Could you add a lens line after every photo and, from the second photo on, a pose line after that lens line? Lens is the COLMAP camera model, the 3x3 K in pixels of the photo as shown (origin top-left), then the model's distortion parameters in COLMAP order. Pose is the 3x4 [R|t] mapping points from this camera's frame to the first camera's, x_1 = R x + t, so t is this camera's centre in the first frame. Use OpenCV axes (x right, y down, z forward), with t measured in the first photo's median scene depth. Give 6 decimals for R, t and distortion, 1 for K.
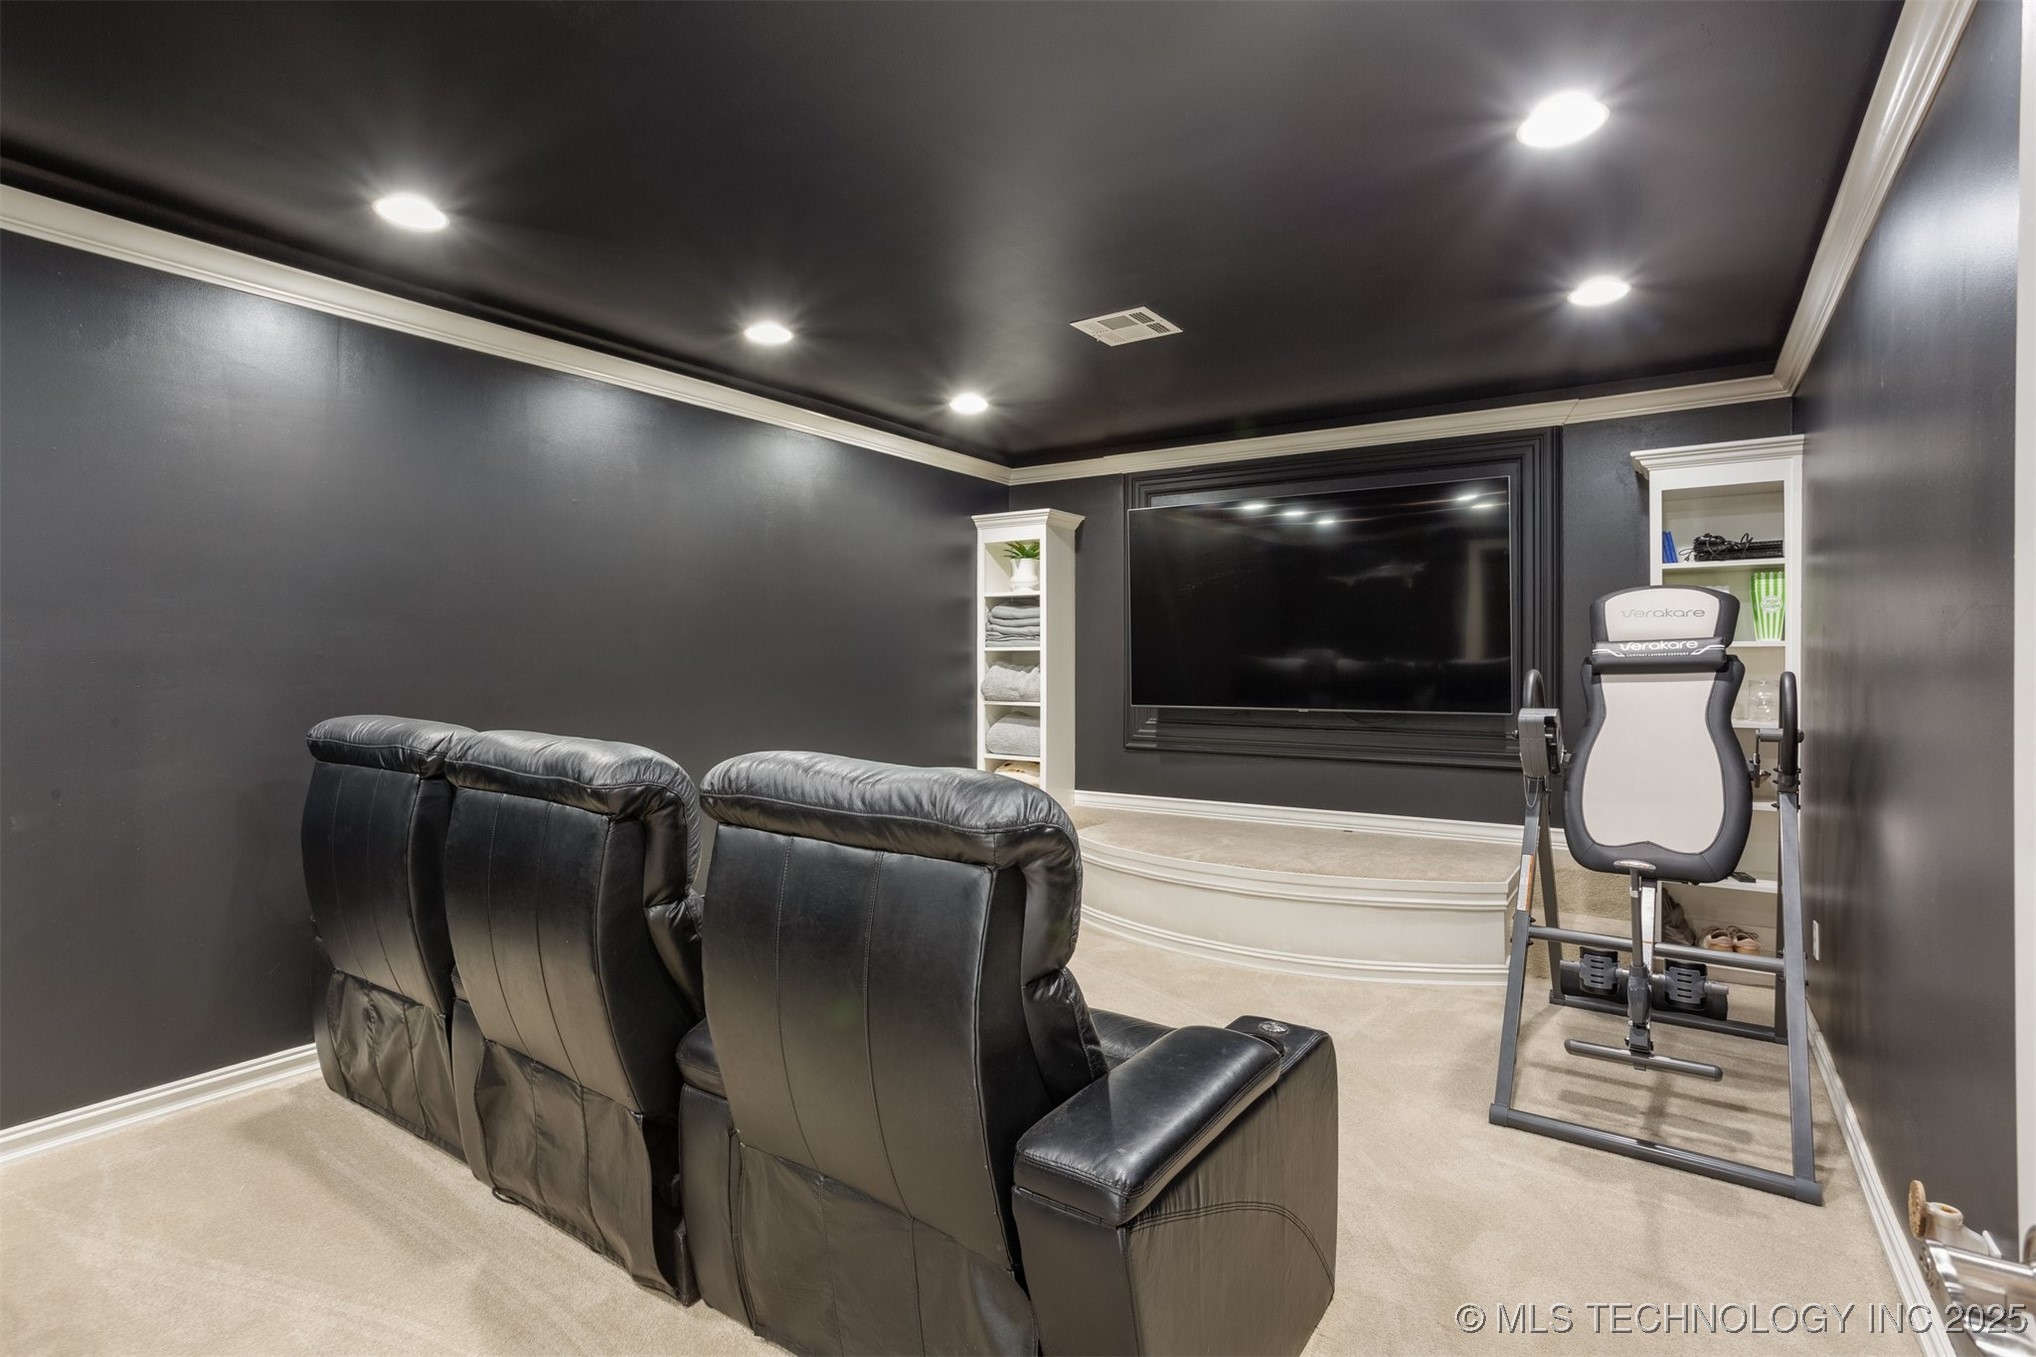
lens RADIAL K [[995.3, 0, 1000.6], [0, 995.3, 654.2], [0, 0, 1]] dist [-0.023432, 0.001255]
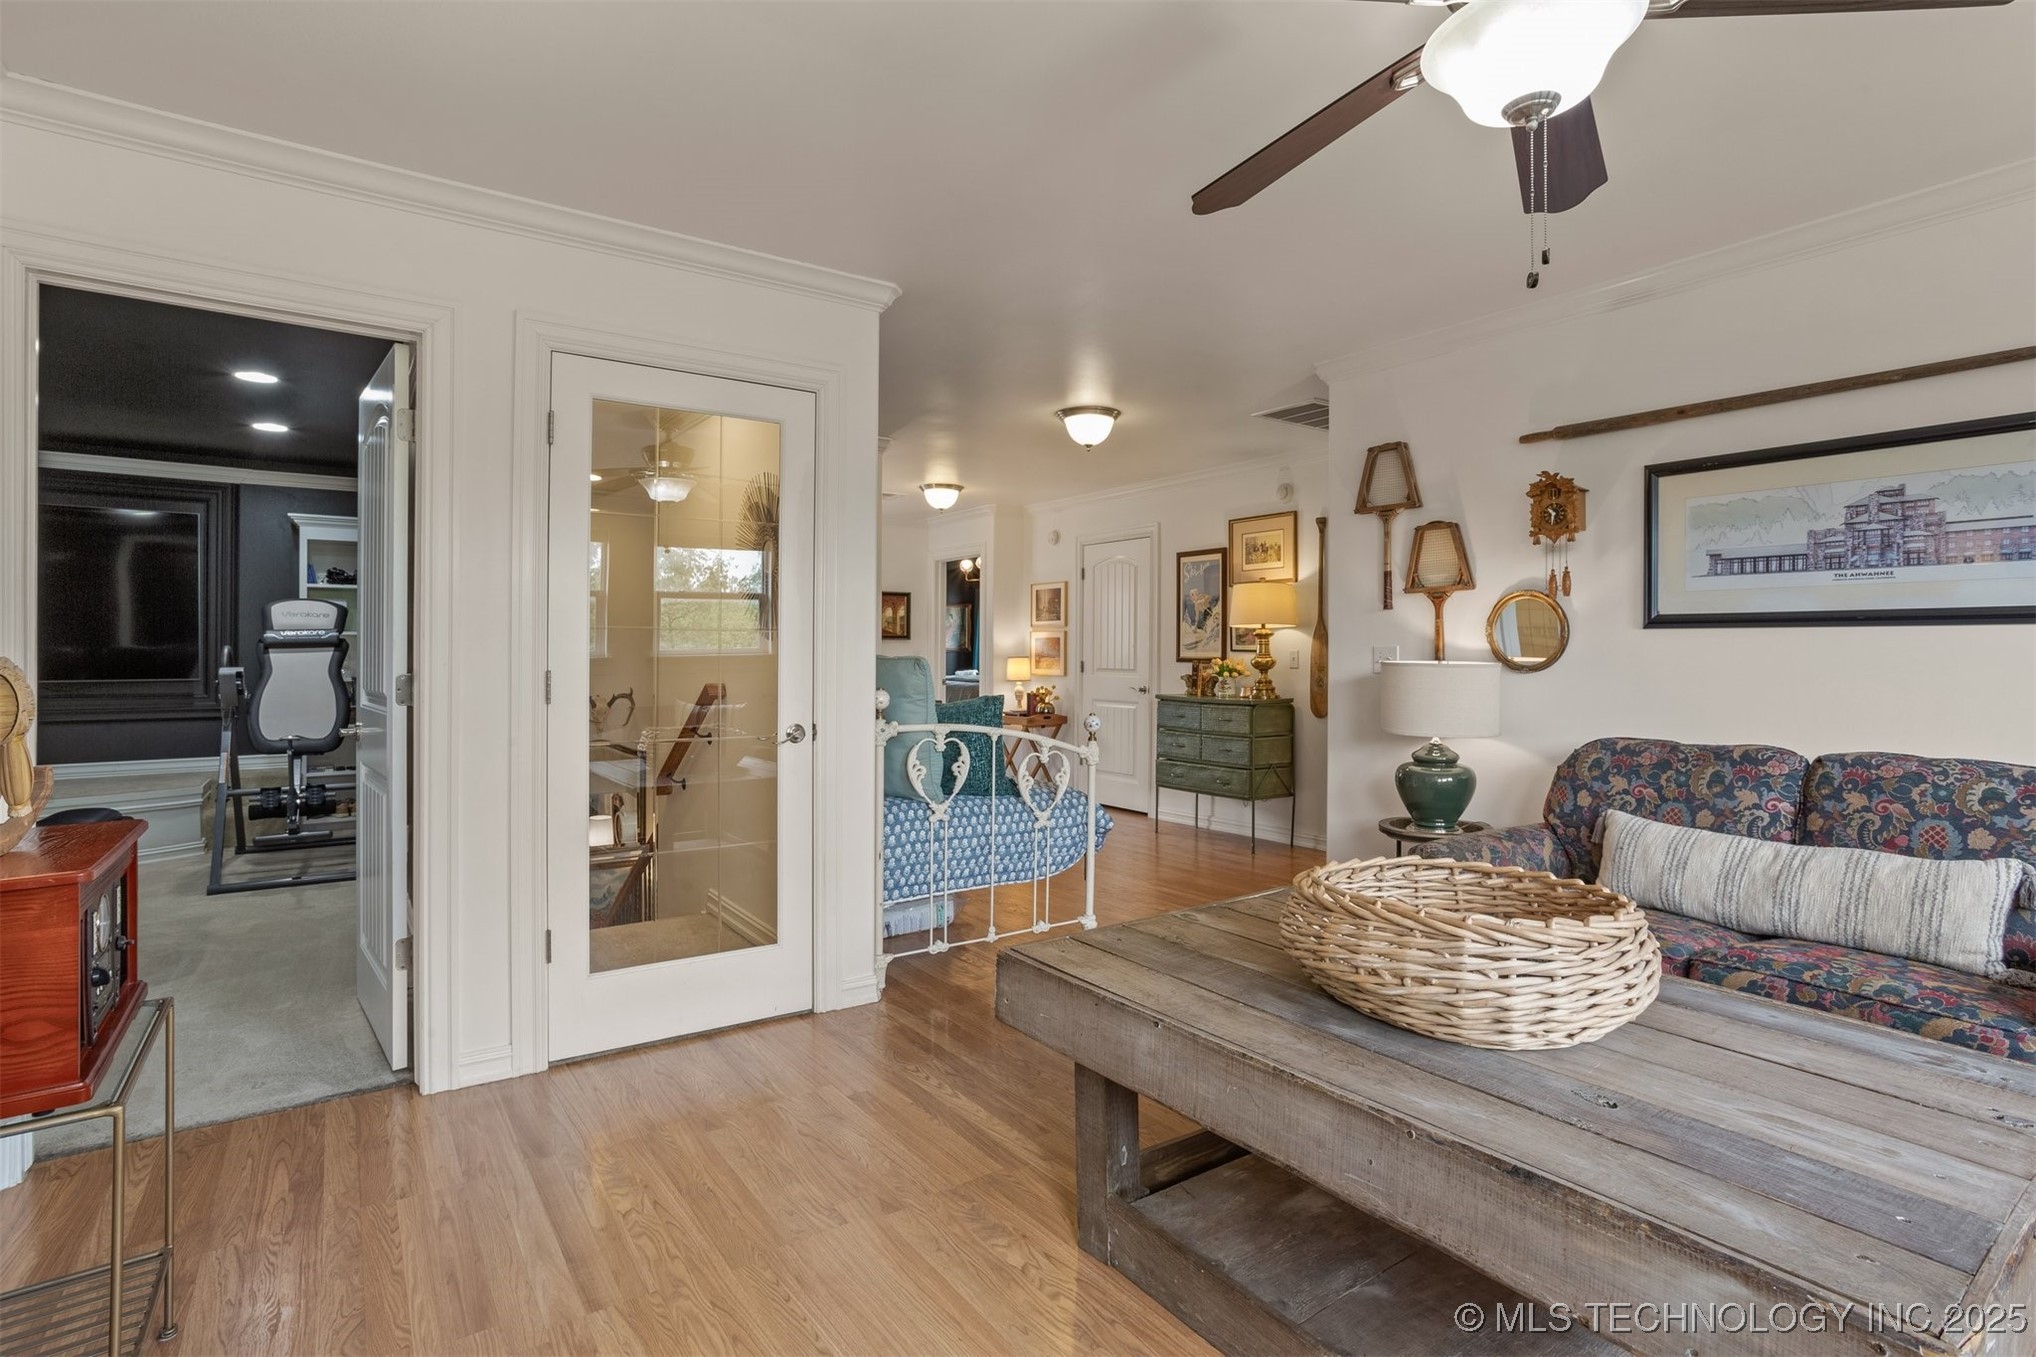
lens RADIAL K [[995.3, 0, 1000.6], [0, 995.3, 654.2], [0, 0, 1]] dist [-0.023432, 0.001255]
pose [[0.359191, 0.009373, 0.933217, -0.522513], [-0.006151, 0.999952, -0.007675, 0.034857], [-0.933244, -0.002983, 0.359231, -0.790197]]
